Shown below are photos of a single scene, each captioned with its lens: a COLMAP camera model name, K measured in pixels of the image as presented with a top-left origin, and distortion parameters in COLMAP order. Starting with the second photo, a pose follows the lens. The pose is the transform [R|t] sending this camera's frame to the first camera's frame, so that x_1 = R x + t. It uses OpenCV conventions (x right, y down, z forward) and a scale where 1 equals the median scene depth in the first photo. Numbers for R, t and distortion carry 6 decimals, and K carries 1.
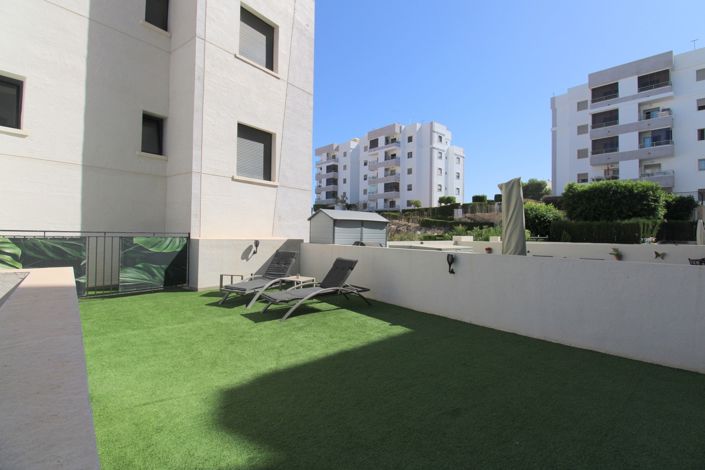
lens RADIAL K [[332.0, 0, 347.7], [0, 332.0, 227.3], [0, 0, 1]] dist [-0.009422, -0.004091]
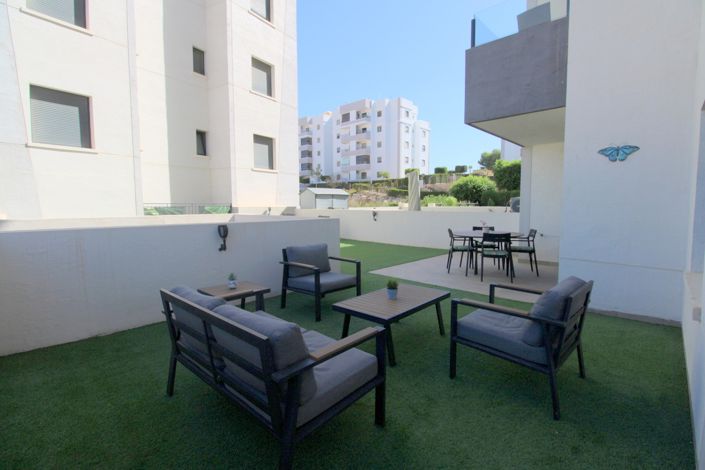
lens RADIAL K [[332.0, 0, 356.1], [0, 332.0, 231.4], [0, 0, 1]] dist [-0.009422, -0.004091]
pose [[0.994875, -0.025698, 0.097794, -0.005267], [0.015487, 0.994480, 0.103781, -0.006053], [-0.099921, -0.101735, 0.989781, -0.613319]]
